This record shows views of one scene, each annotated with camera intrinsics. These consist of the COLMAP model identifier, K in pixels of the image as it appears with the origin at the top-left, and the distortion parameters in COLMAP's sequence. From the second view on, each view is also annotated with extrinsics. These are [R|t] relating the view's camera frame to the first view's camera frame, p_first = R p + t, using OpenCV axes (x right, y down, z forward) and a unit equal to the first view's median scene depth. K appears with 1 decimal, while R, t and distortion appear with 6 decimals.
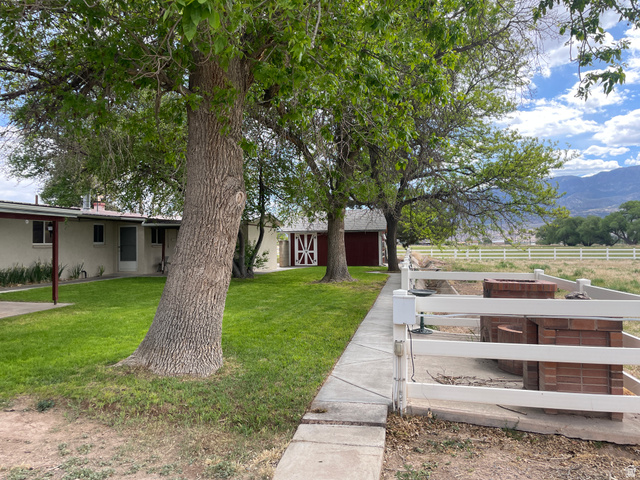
lens RADIAL K [[483.4, 0, 320.0], [0, 483.4, 240.0], [0, 0, 1]] dist [0.033165, 0.000556]
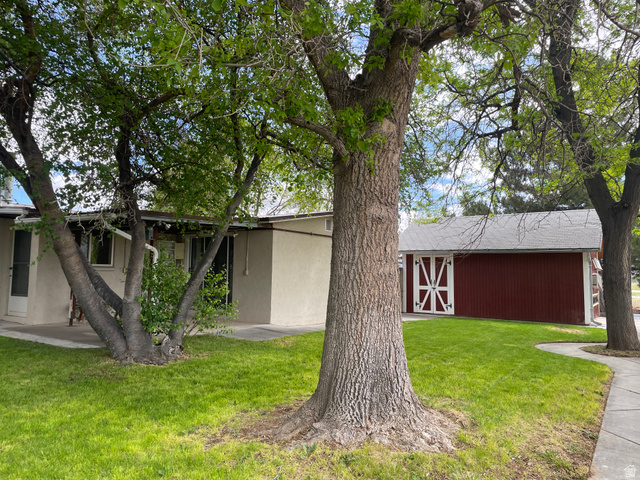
lens RADIAL K [[483.4, 0, 320.0], [0, 483.4, 240.0], [0, 0, 1]] dist [0.033165, 0.000556]
pose [[0.925055, 0.000532, -0.379832, 0.061774], [-0.024434, 0.998011, -0.058109, 0.004426], [0.379046, 0.063035, 0.923228, 0.436612]]
